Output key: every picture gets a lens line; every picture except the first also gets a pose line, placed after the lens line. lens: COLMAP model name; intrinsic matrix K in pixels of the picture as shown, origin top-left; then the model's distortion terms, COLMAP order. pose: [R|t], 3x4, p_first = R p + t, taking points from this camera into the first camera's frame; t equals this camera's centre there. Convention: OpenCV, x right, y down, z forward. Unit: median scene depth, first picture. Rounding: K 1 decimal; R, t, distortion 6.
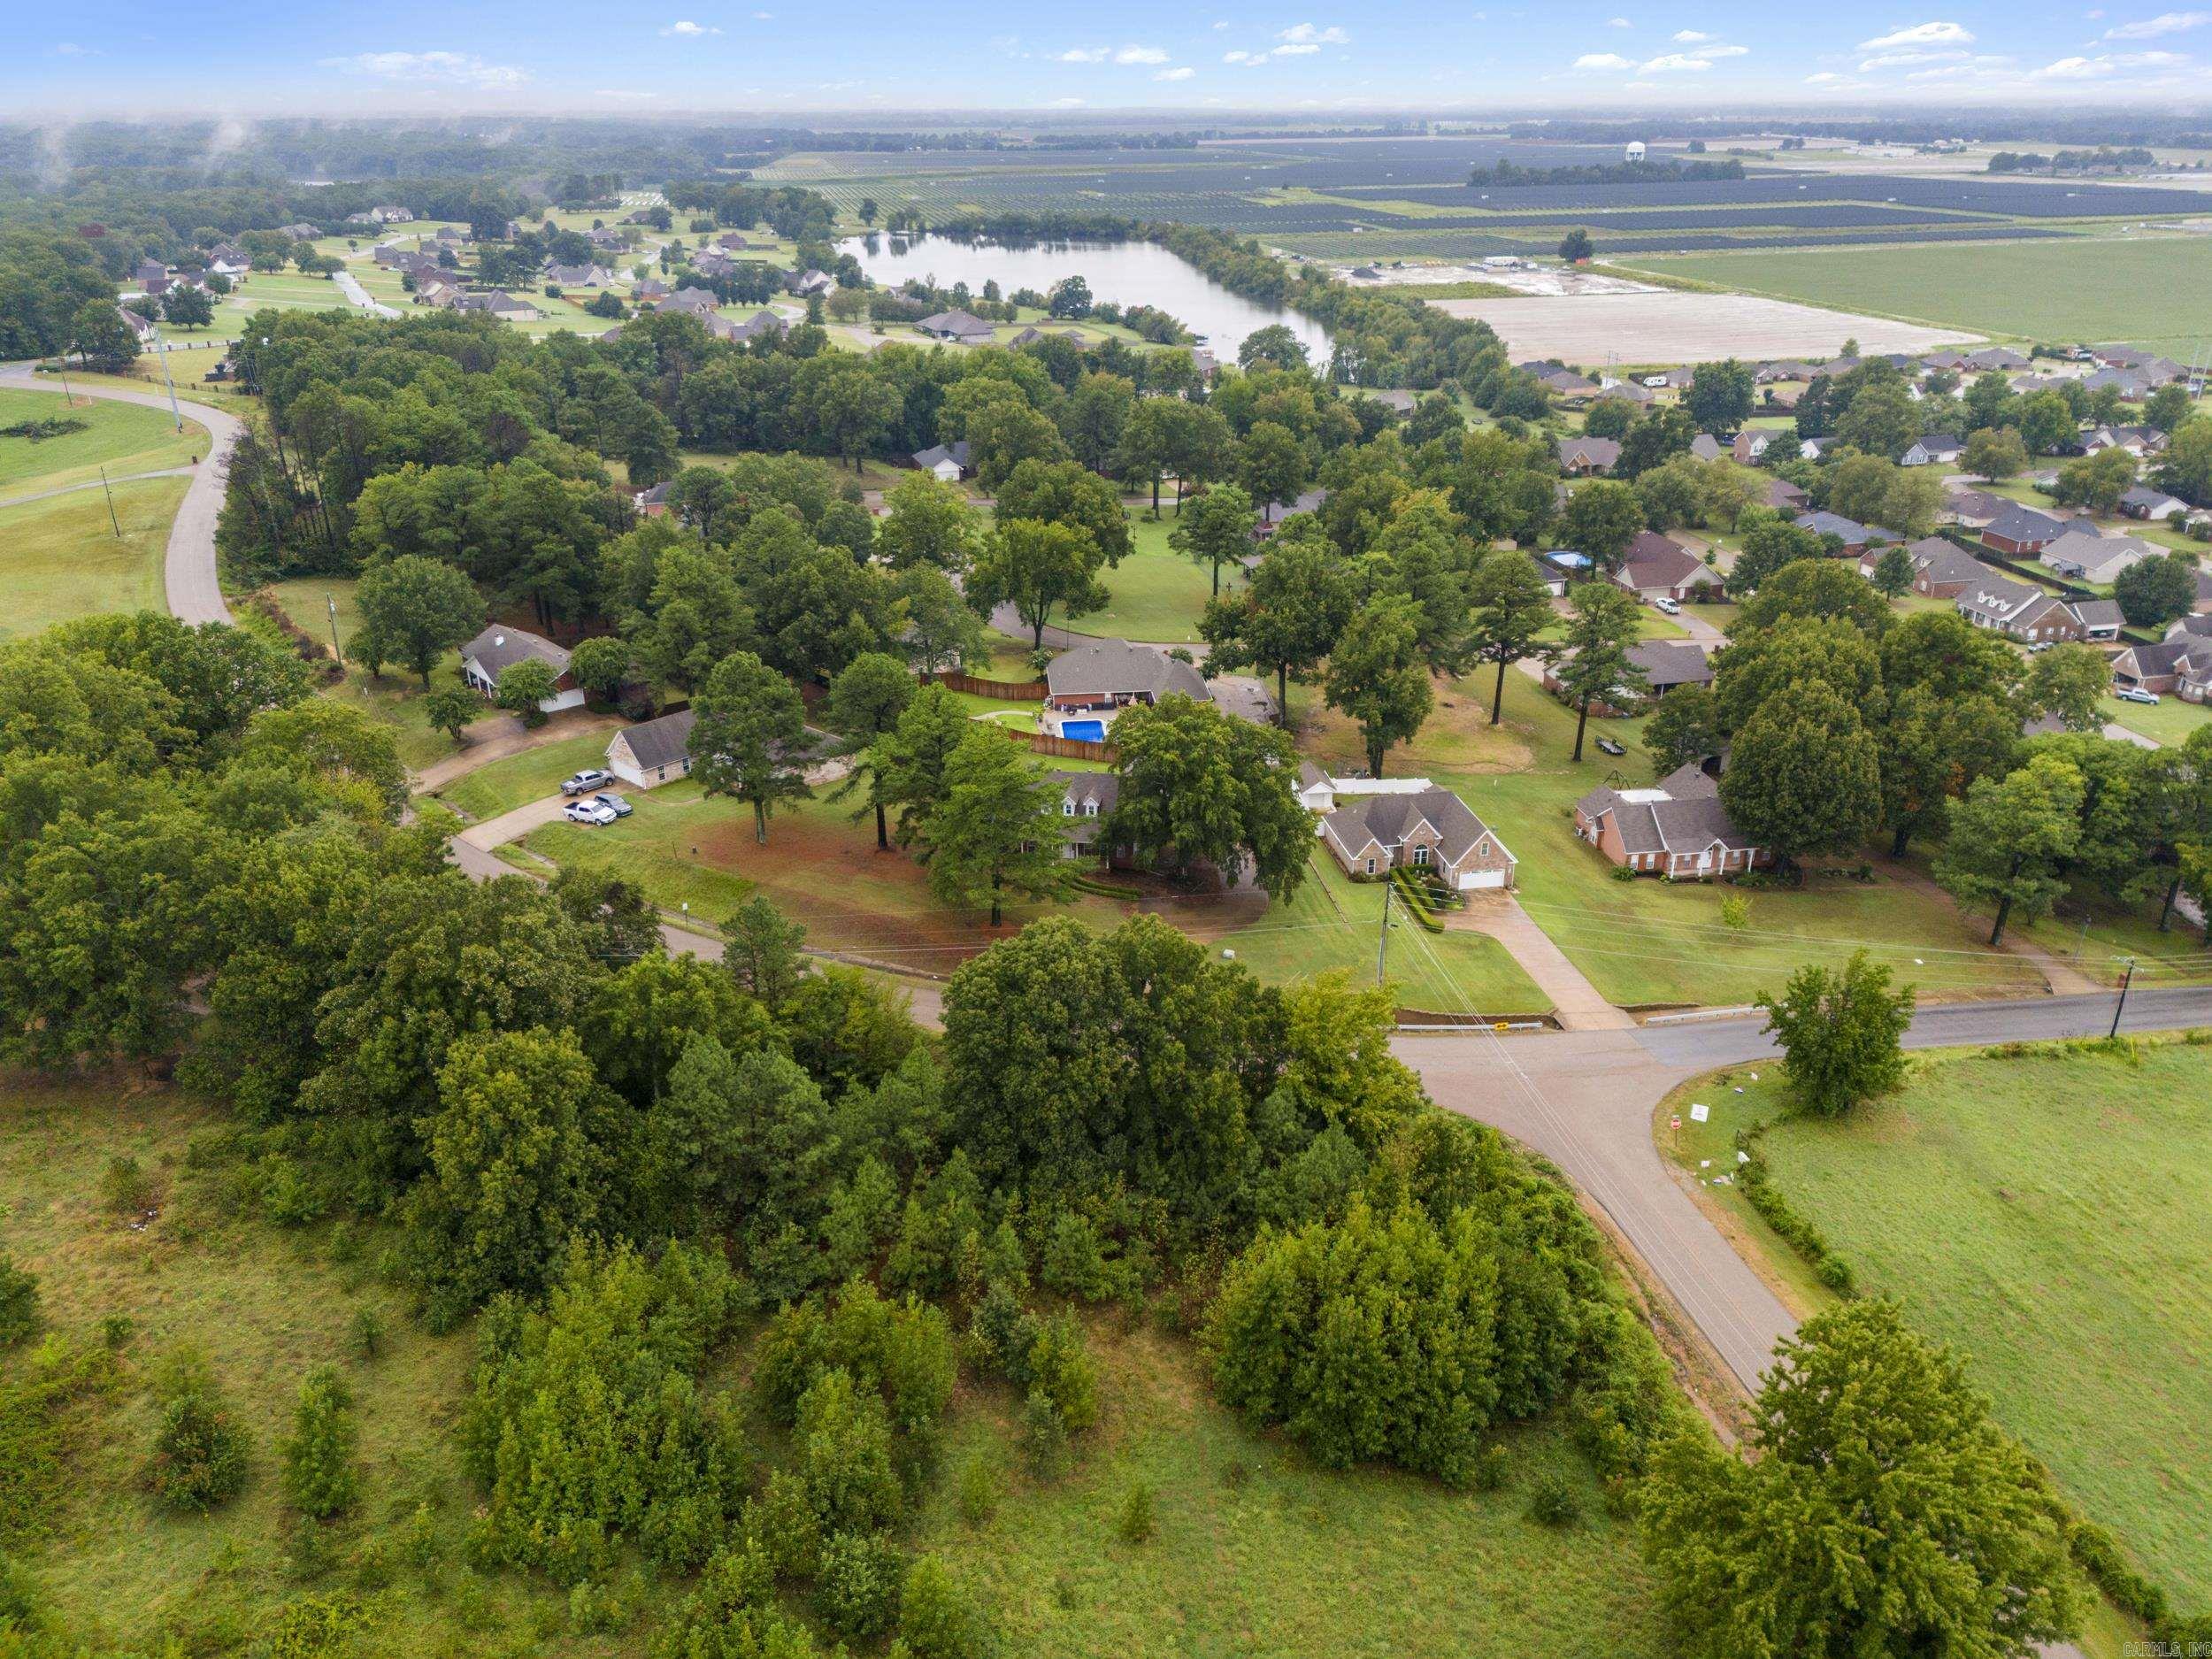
lens RADIAL K [[1615.1, 0, 1106.0], [0, 1615.1, 829.5], [0, 0, 1]] dist [0.055331, -0.041171]
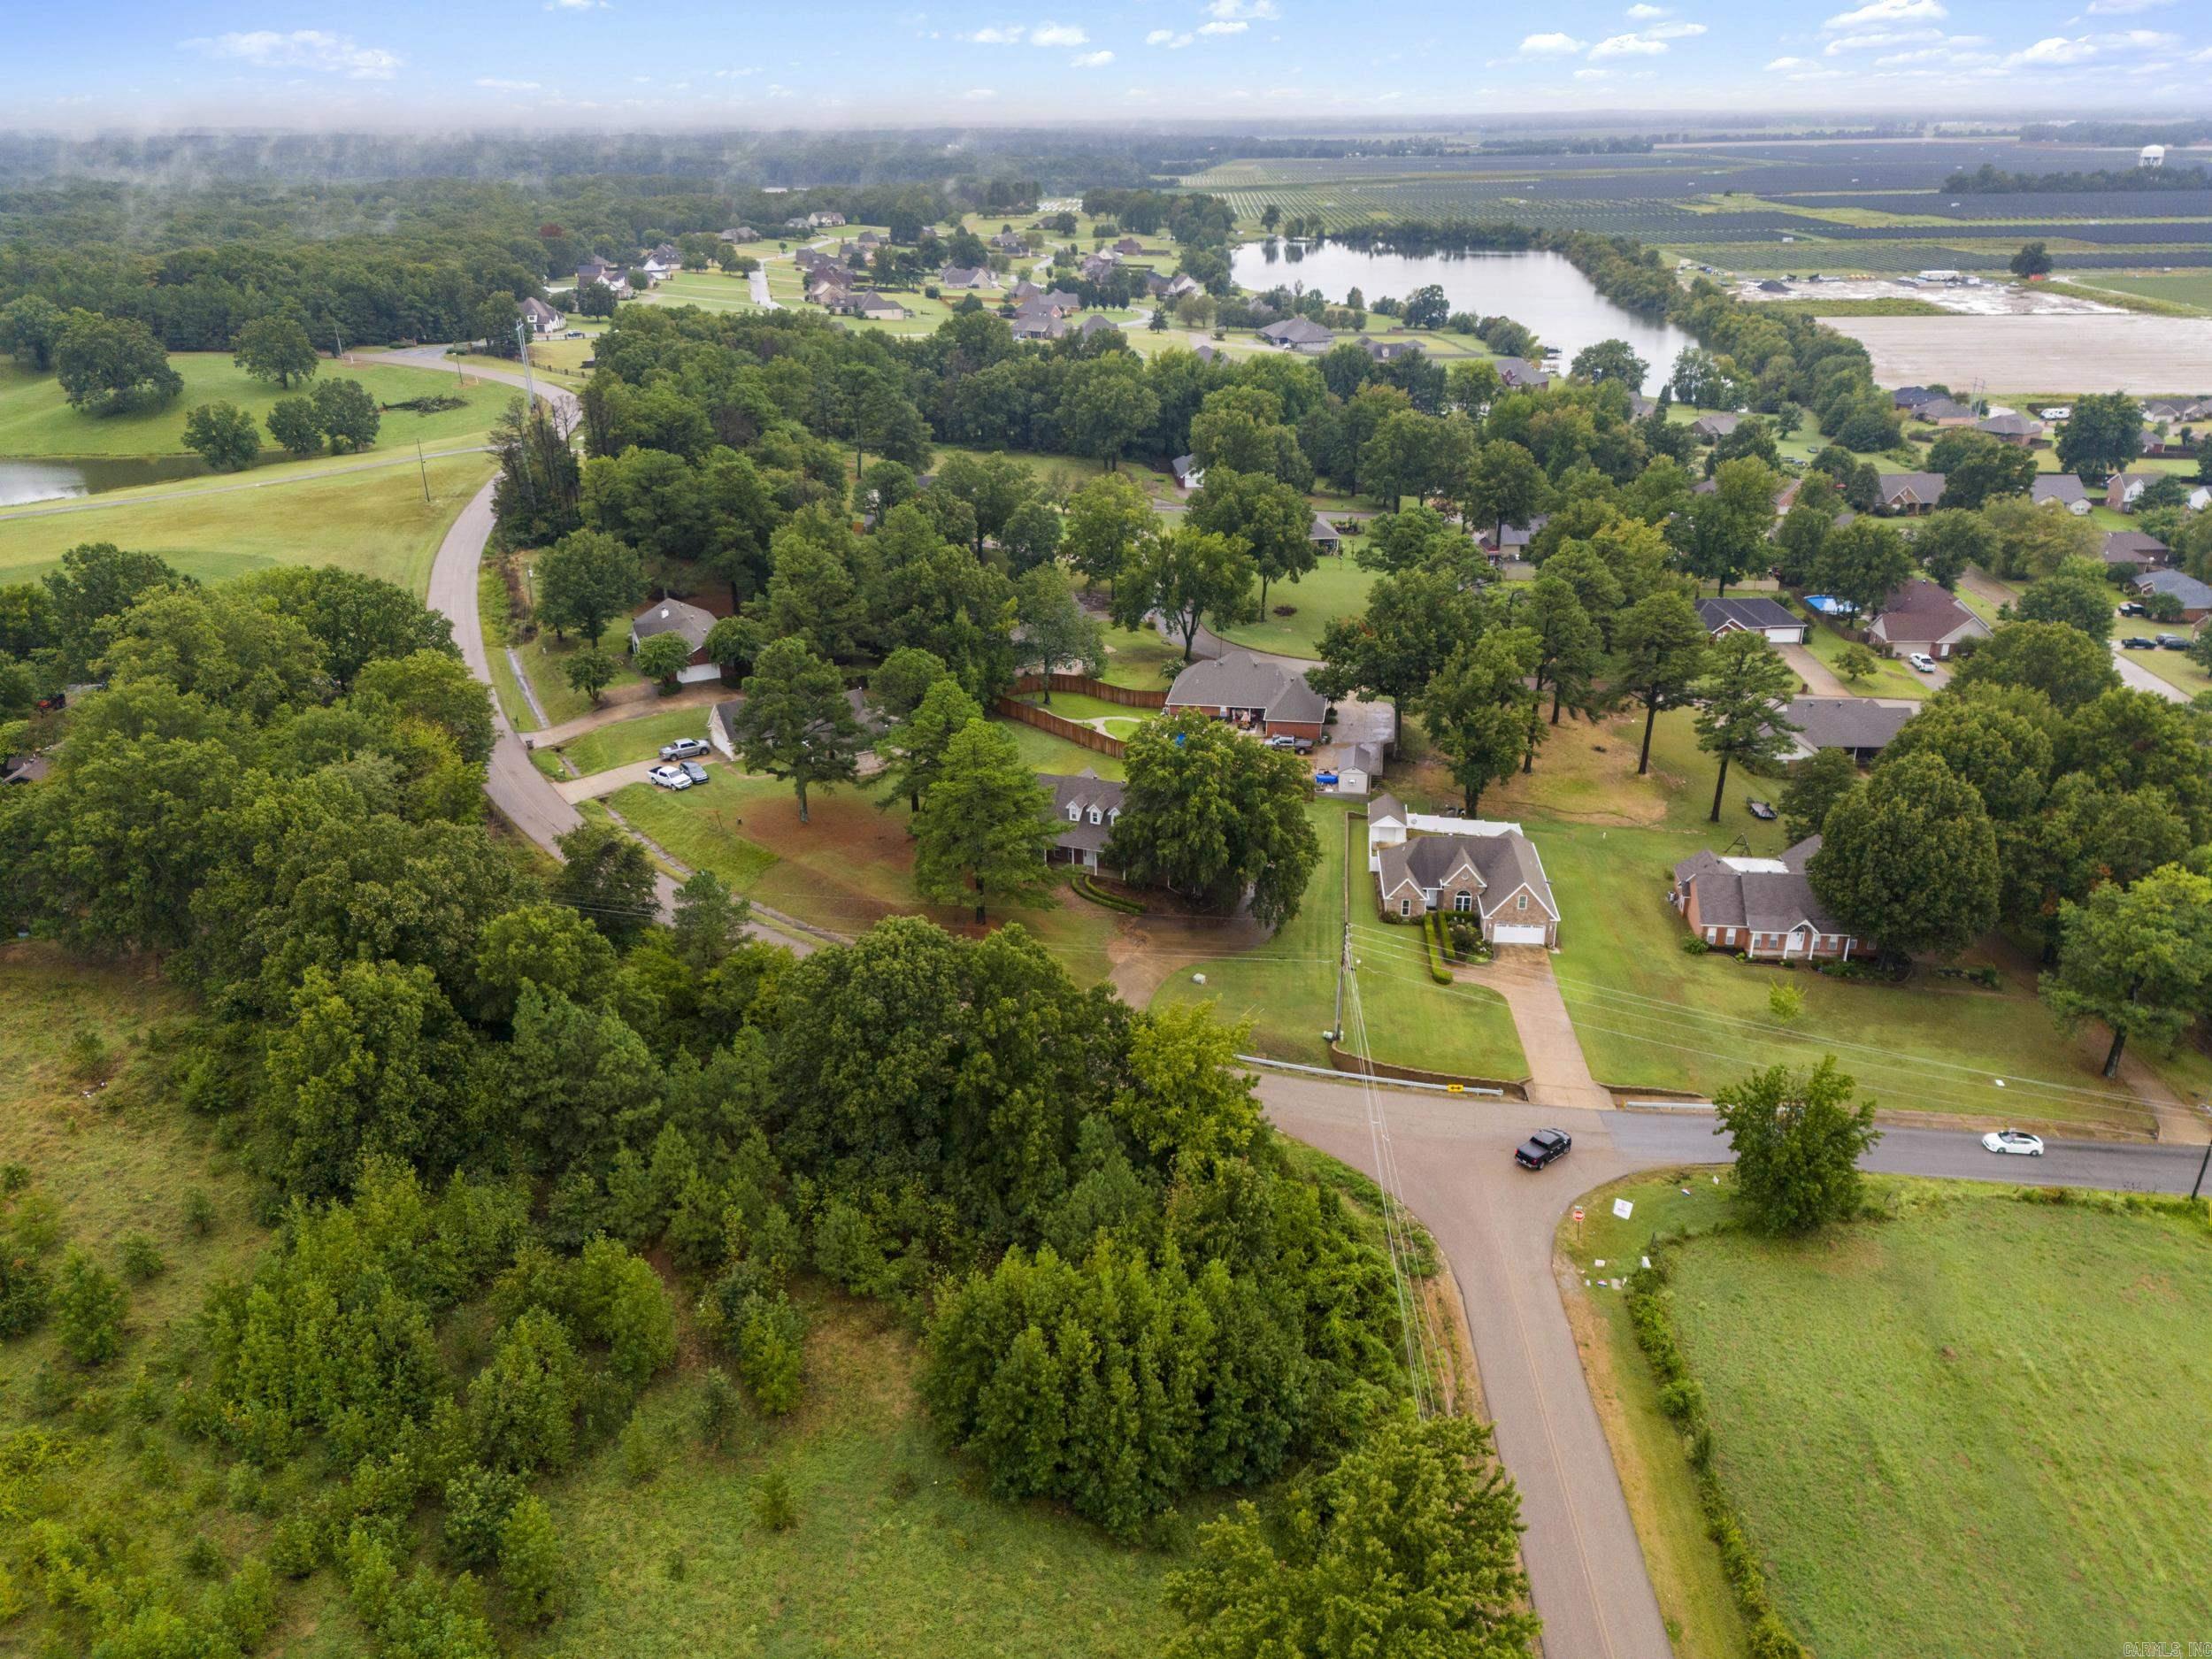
lens RADIAL K [[1615.1, 0, 1106.0], [0, 1615.1, 829.5], [0, 0, 1]] dist [0.055331, -0.041171]
pose [[0.967292, 0.098357, -0.233819, 0.117483], [-0.099104, 0.995040, 0.008583, -0.007718], [0.233503, 0.014870, 0.972242, 0.014727]]
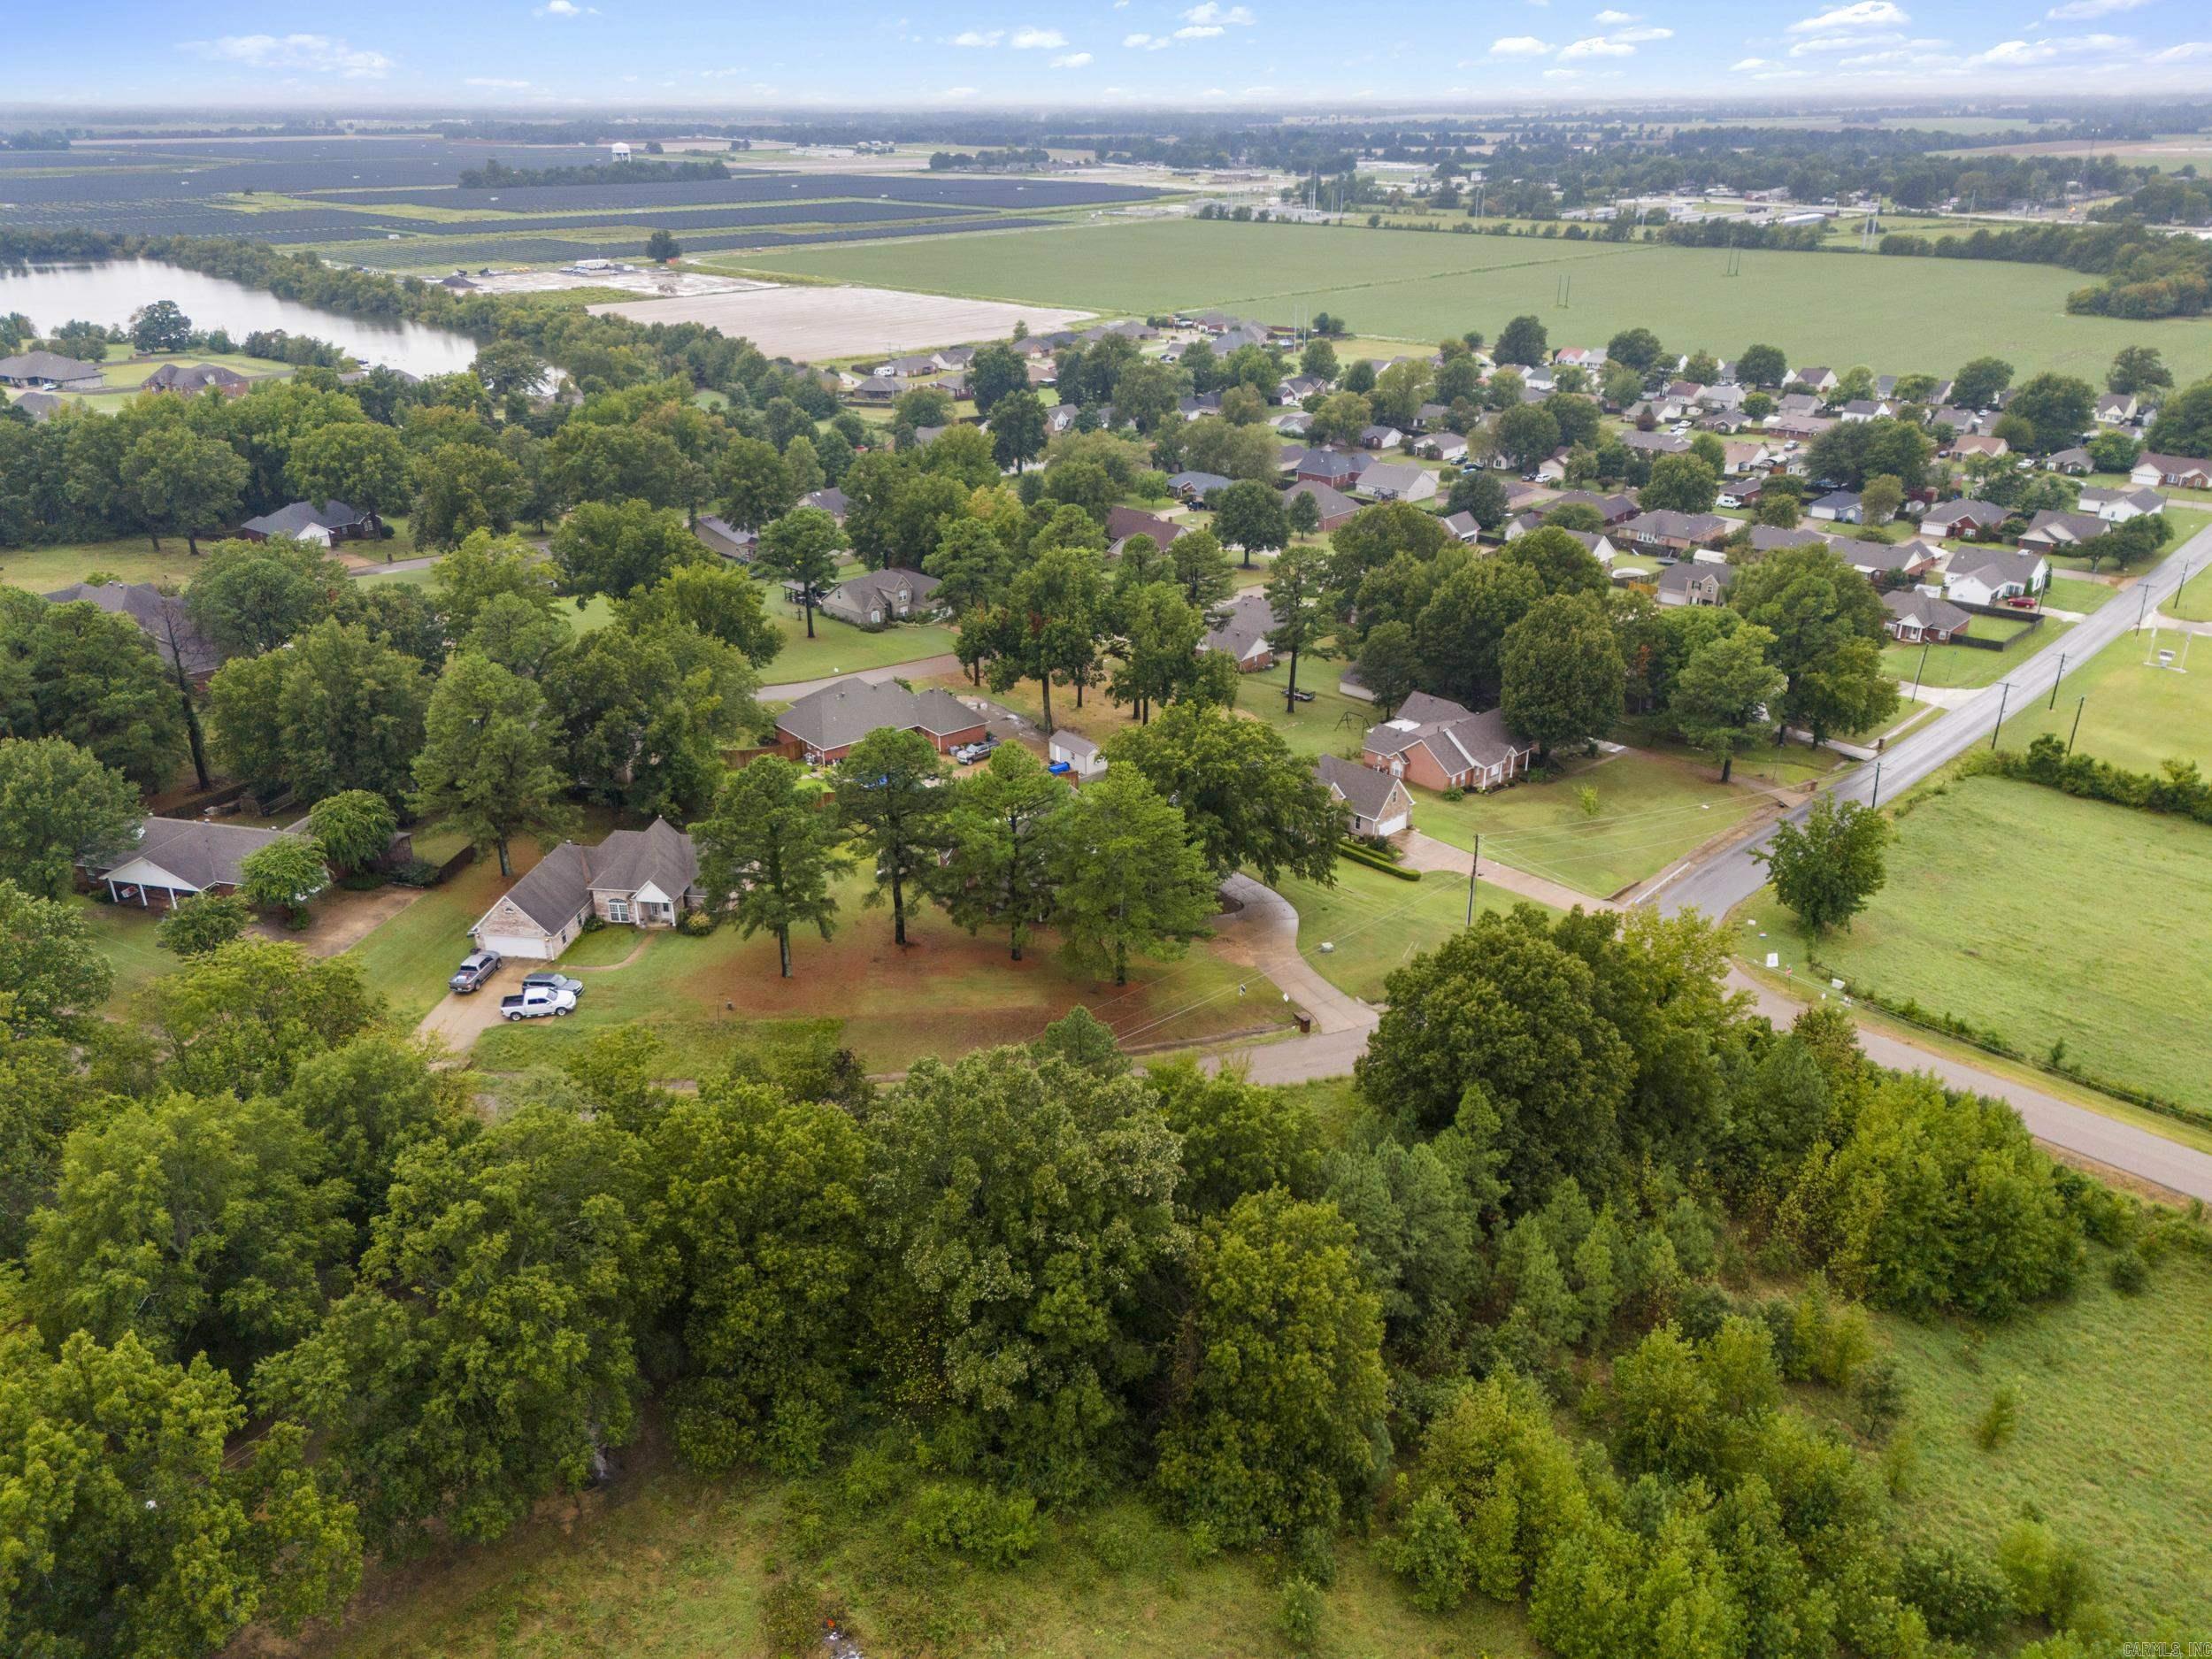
lens RADIAL K [[1615.1, 0, 1106.0], [0, 1615.1, 829.5], [0, 0, 1]] dist [0.055331, -0.041171]
pose [[0.826513, -0.229035, 0.514218, -0.259501], [0.229272, 0.971250, 0.064085, -0.043162], [-0.514112, 0.064928, 0.855262, 0.101769]]
